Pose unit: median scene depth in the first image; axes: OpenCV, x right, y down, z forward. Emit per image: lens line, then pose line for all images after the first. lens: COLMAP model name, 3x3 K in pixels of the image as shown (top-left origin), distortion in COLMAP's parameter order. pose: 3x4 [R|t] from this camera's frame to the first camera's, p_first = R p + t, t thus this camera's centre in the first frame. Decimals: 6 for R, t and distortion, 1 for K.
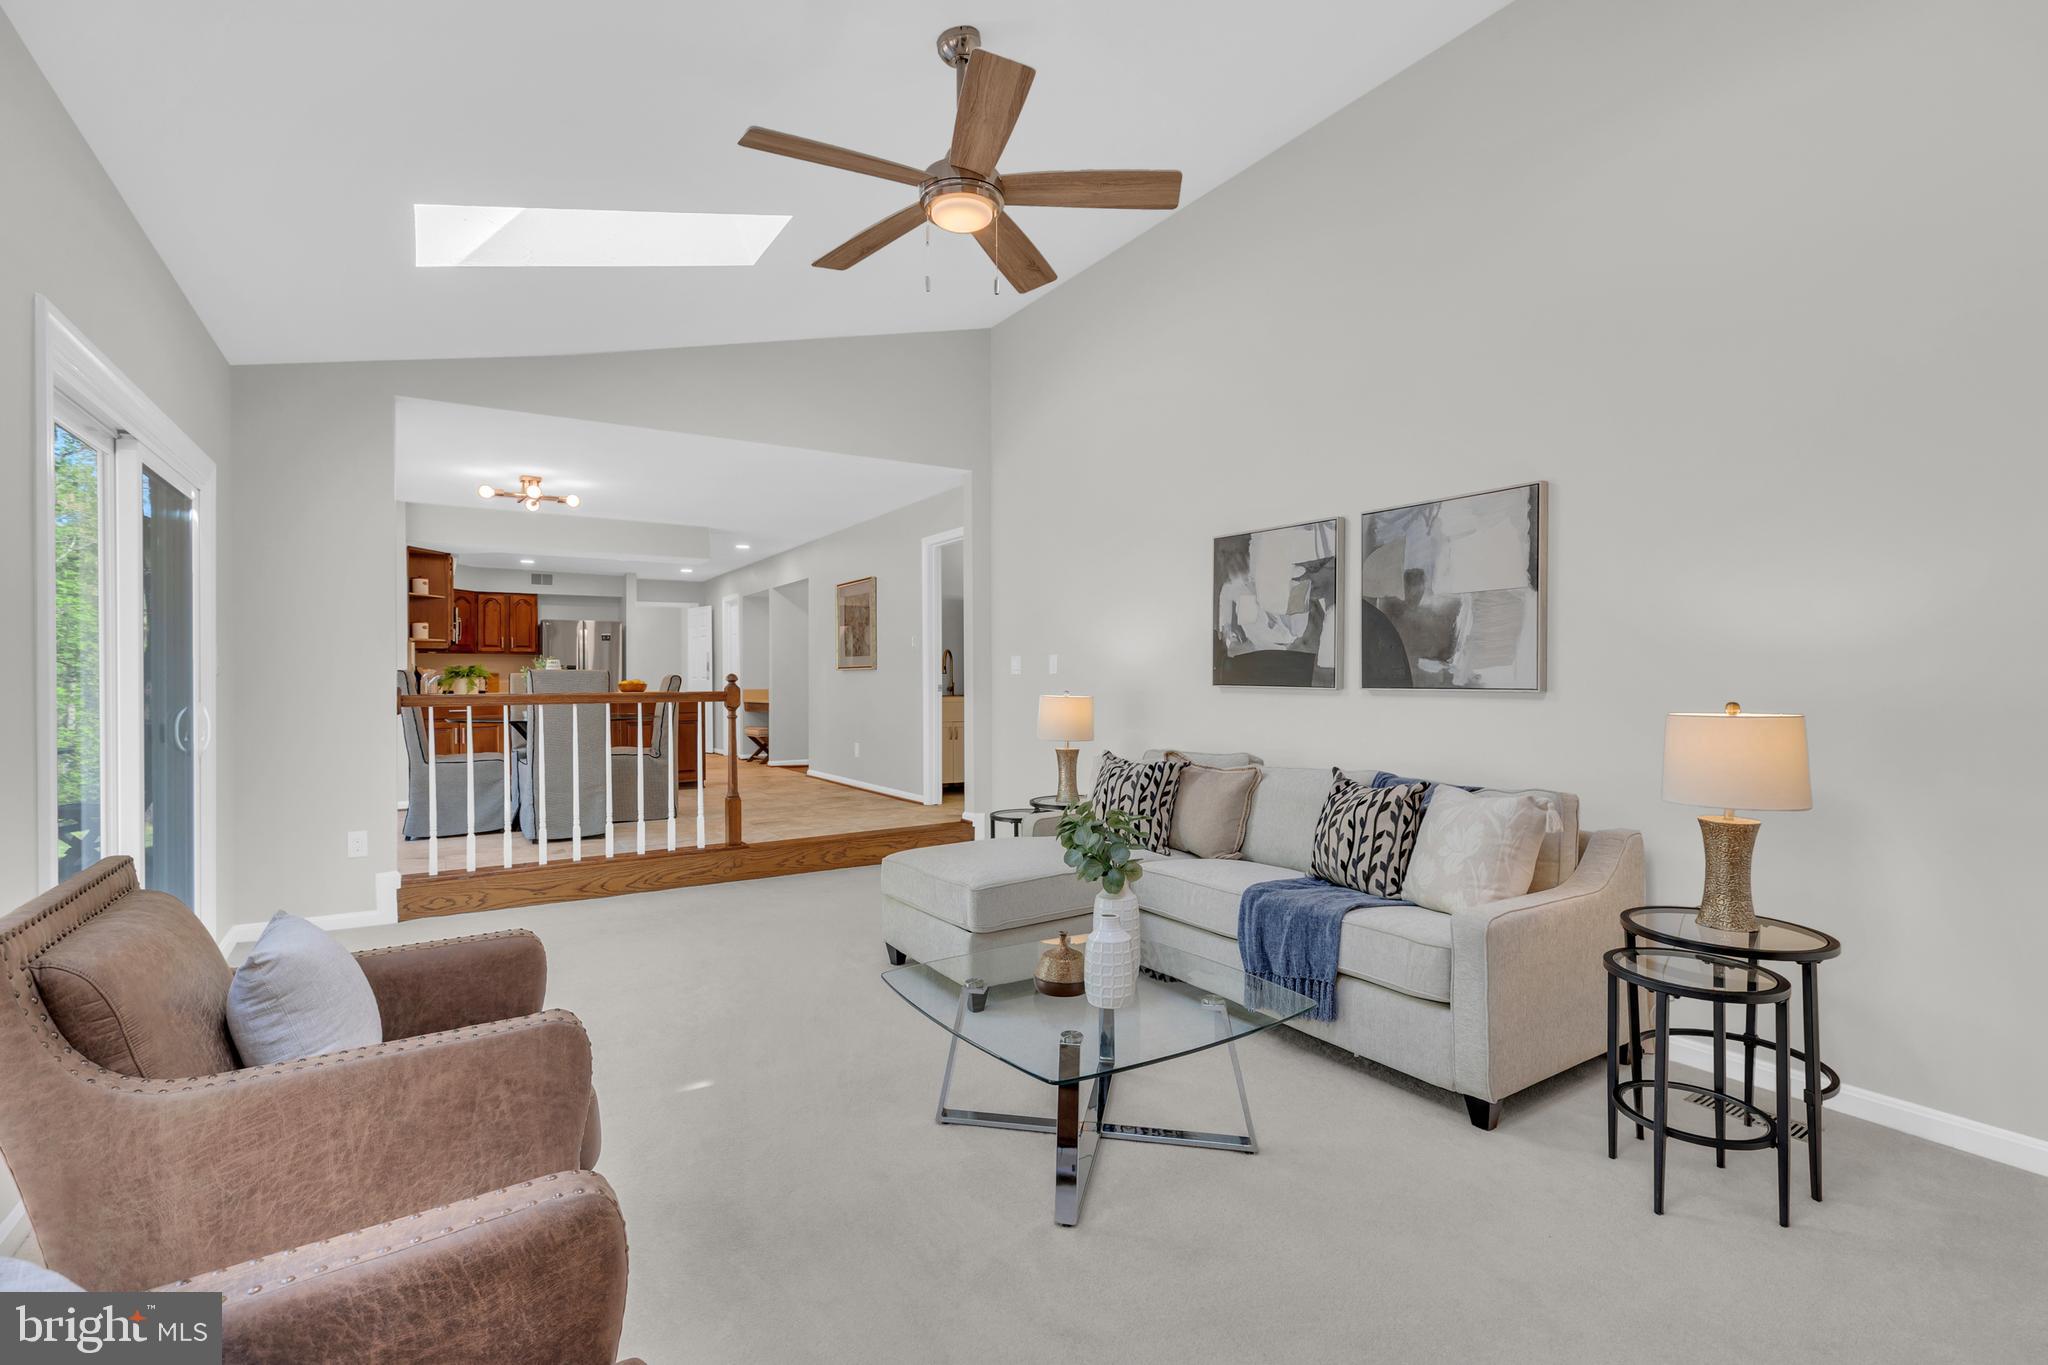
lens RADIAL K [[909.2, 0, 980.3], [0, 909.2, 678.3], [0, 0, 1]] dist [-0.000502, -0.000056]
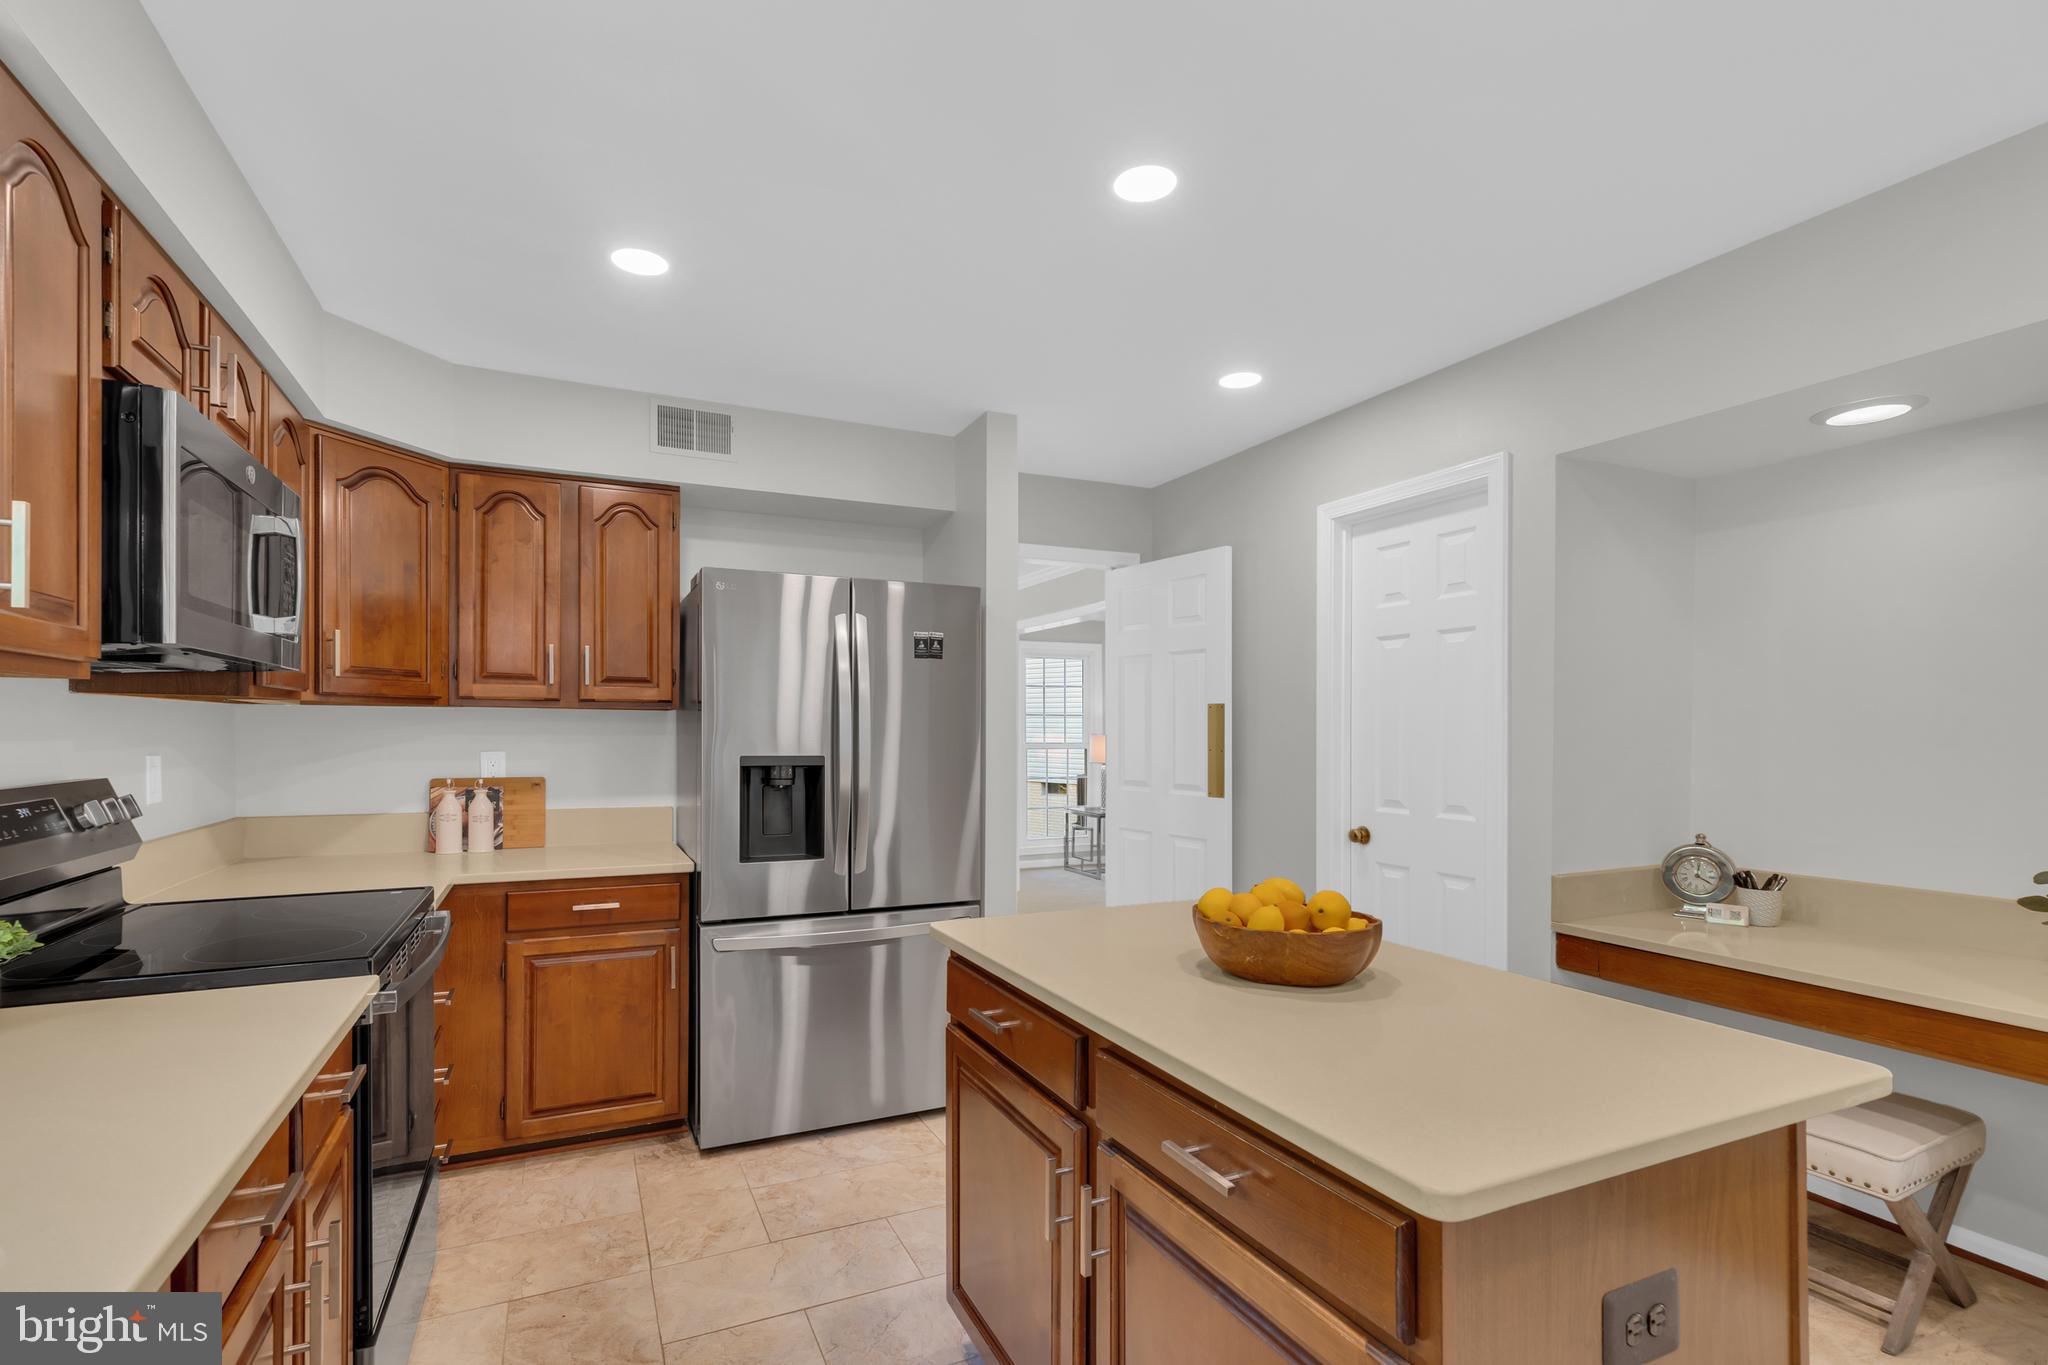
lens RADIAL K [[945.0, 0, 1012.0], [0, 945.0, 724.3], [0, 0, 1]] dist [0.003883, 0.000492]
pose [[0.994511, 0.010688, -0.104086, -0.677616], [-0.011130, 0.999931, -0.003667, -0.041615], [0.104040, 0.004805, 0.994562, 1.379205]]
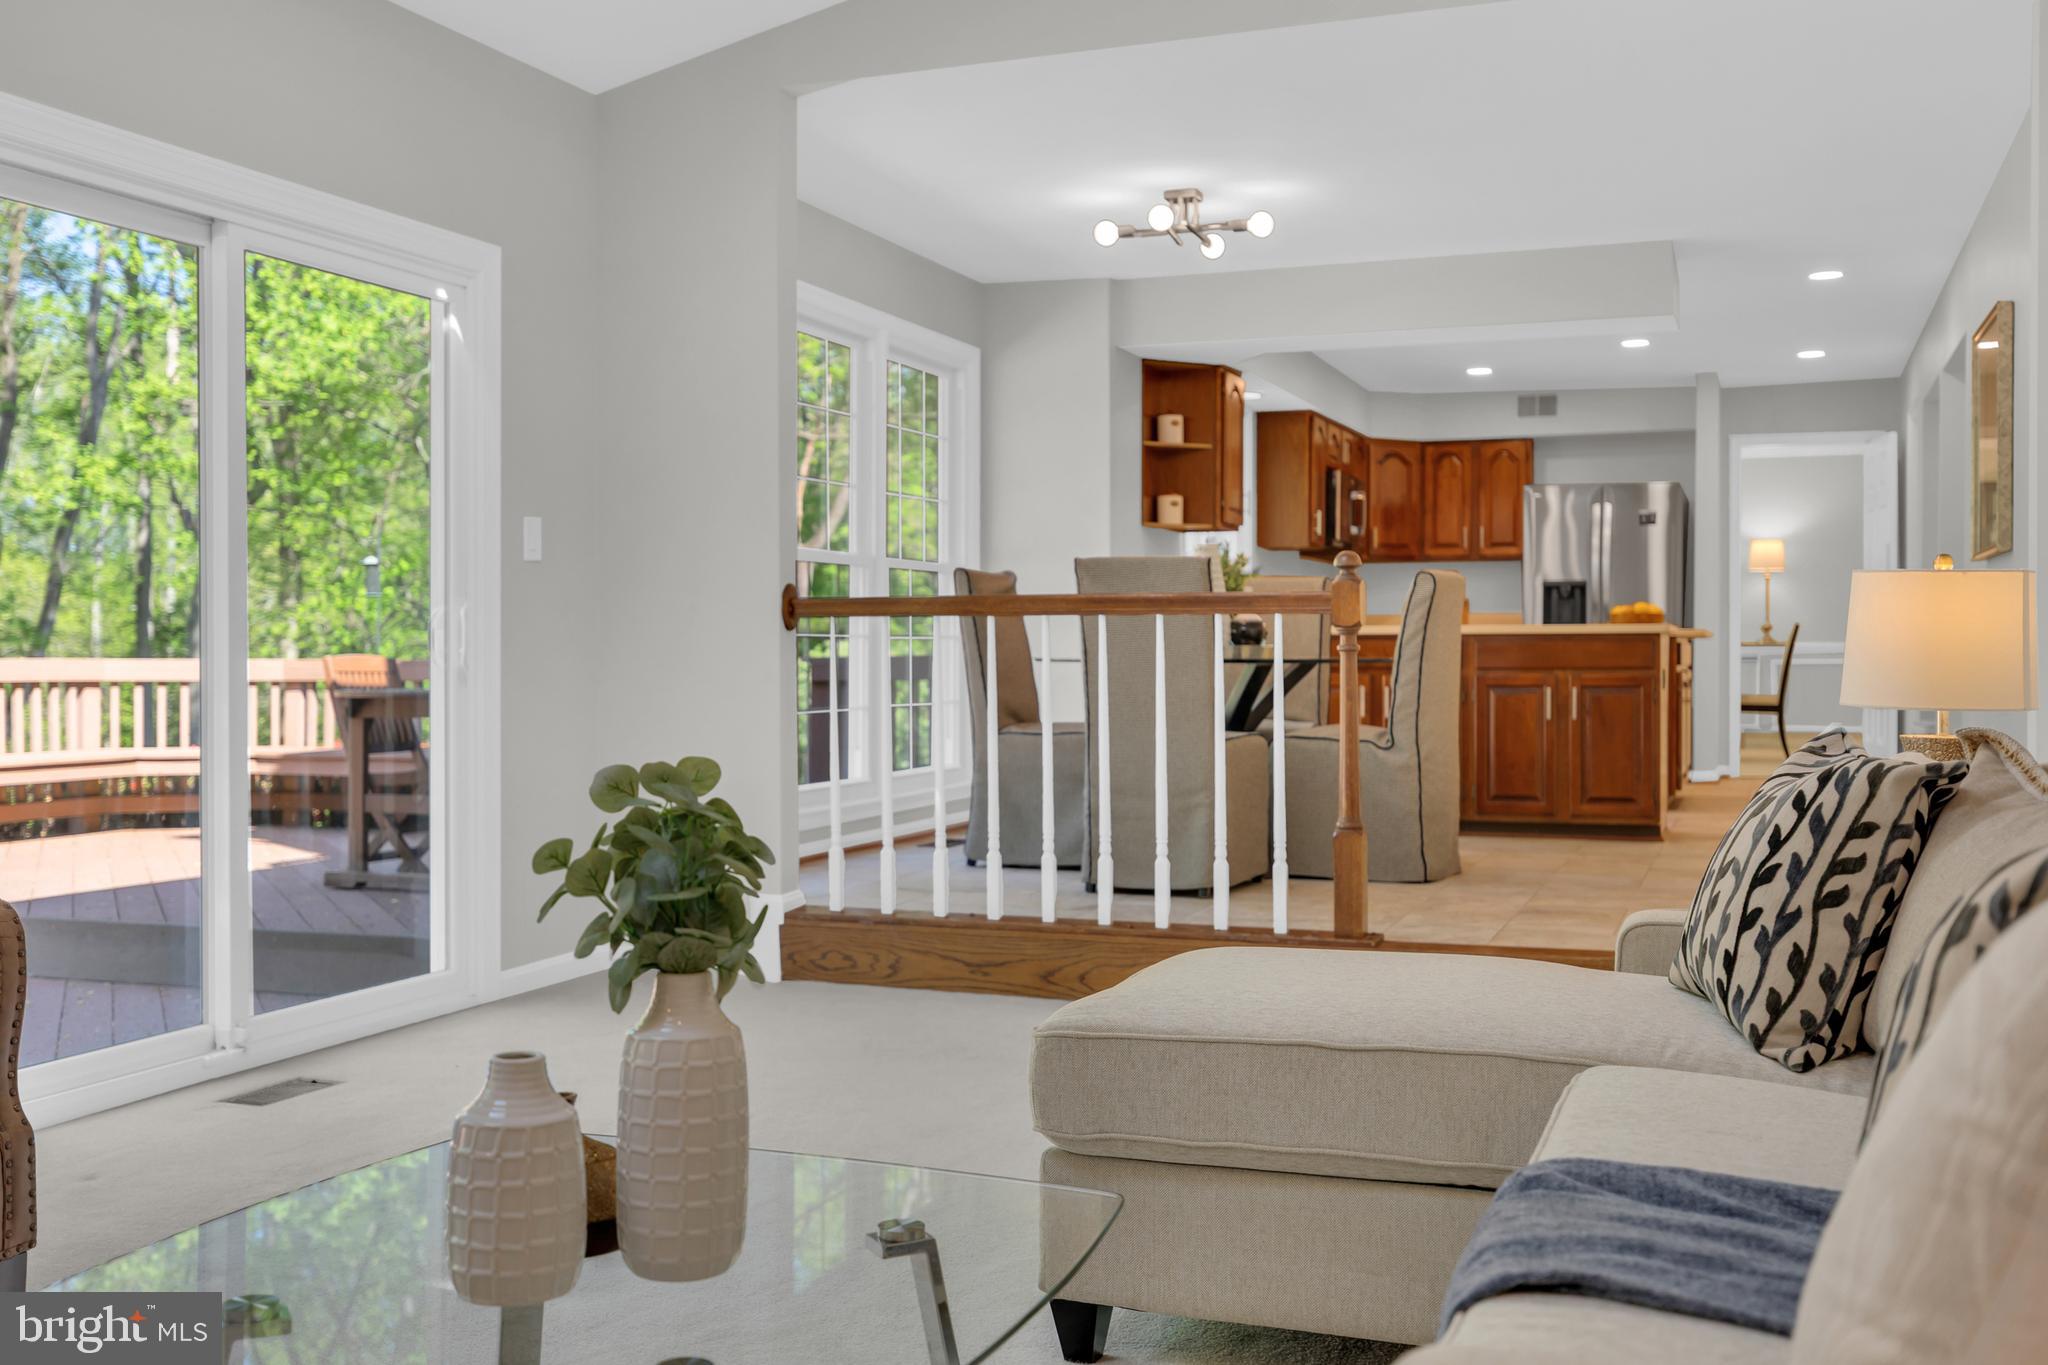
lens RADIAL K [[1947.1, 0, 1024.0], [0, 1947.1, 682.5], [0, 0, 1]] dist [-0.035411, -0.007463]
pose [[0.618617, 0.017783, -0.785492, 0.324207], [-0.001178, 0.999764, 0.021706, 0.033581], [0.785692, -0.012502, 0.618491, 0.249516]]
